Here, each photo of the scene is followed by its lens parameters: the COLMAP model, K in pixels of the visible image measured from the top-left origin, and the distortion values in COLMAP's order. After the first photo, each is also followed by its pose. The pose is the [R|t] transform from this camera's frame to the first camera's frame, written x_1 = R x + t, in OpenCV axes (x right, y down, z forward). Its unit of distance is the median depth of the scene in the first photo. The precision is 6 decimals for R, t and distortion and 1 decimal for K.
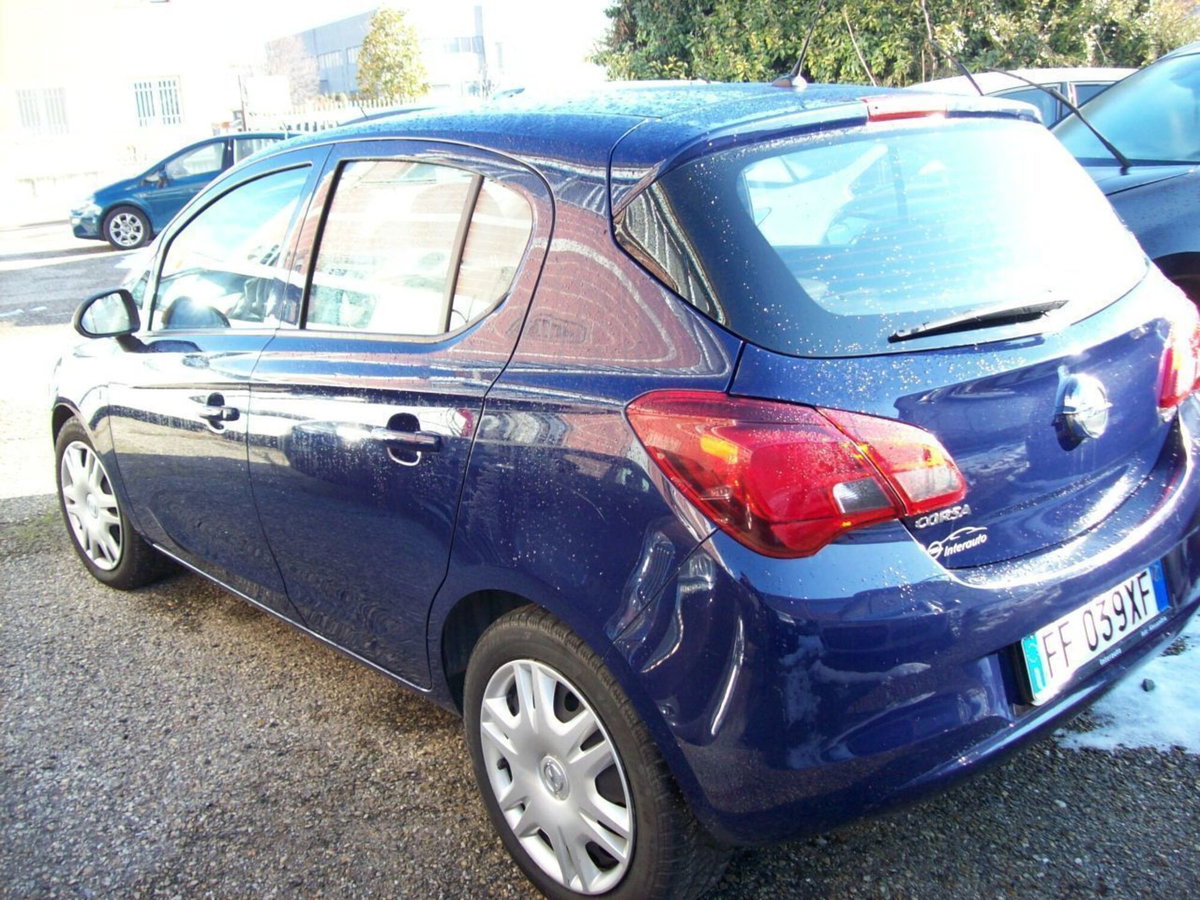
lens RADIAL K [[1234.5, 0, 569.6], [0, 1234.5, 372.7], [0, 0, 1]] dist [-0.208480, 0.099612]
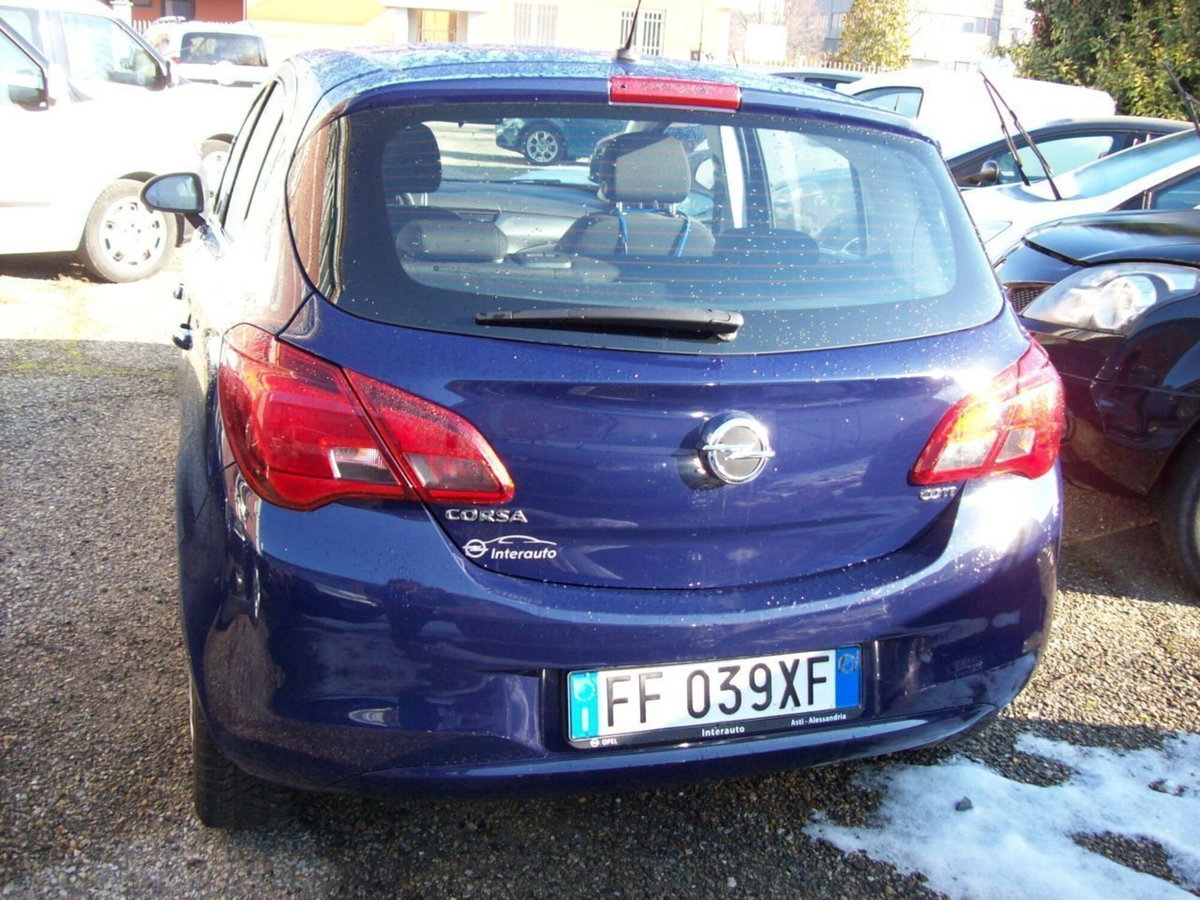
lens RADIAL K [[1234.5, 0, 569.6], [0, 1234.5, 372.7], [0, 0, 1]] dist [-0.208480, 0.099612]
pose [[0.922373, 0.207389, -0.325910, 0.486135], [-0.196173, 0.978257, 0.067303, -0.049690], [0.332782, 0.001856, 0.943002, 0.084862]]
